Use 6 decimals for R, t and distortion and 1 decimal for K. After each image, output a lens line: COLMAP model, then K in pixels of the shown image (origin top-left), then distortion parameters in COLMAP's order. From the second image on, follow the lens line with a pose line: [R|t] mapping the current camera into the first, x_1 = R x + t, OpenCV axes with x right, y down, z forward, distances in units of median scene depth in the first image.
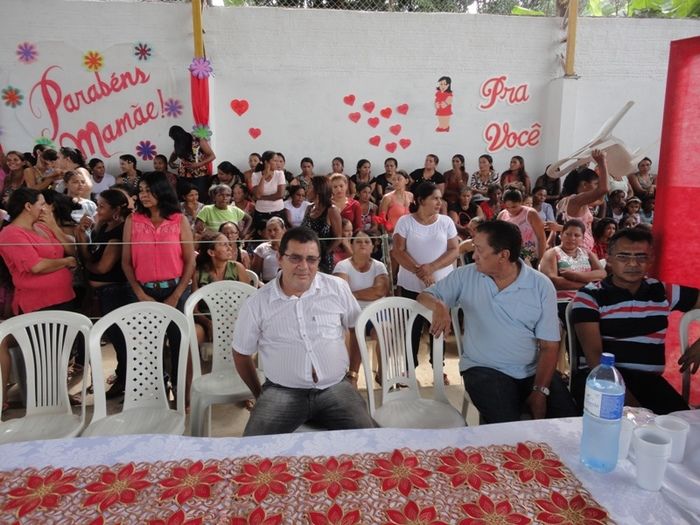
lens RADIAL K [[469.6, 0, 350.0], [0, 469.6, 262.5], [0, 0, 1]] dist [-0.012039, 0.006492]
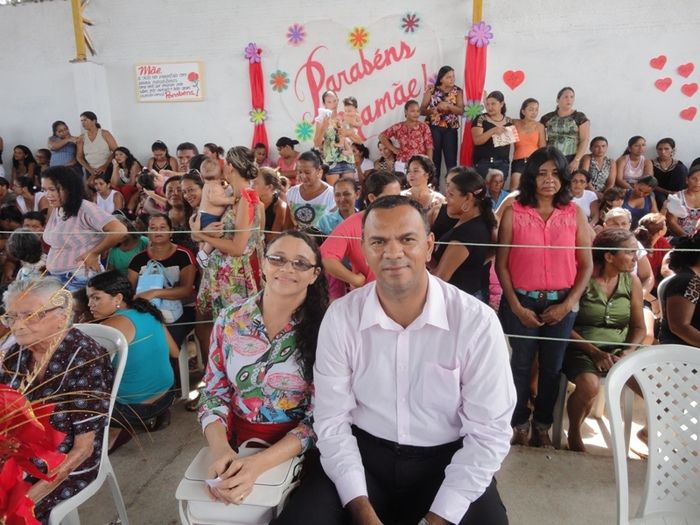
lens RADIAL K [[469.6, 0, 350.0], [0, 469.6, 262.5], [0, 0, 1]] dist [-0.012039, 0.006492]
pose [[0.950437, 0.059066, -0.305255, -0.246930], [-0.051798, 0.998149, 0.031863, -0.007095], [0.306572, -0.014472, 0.951737, 0.086224]]
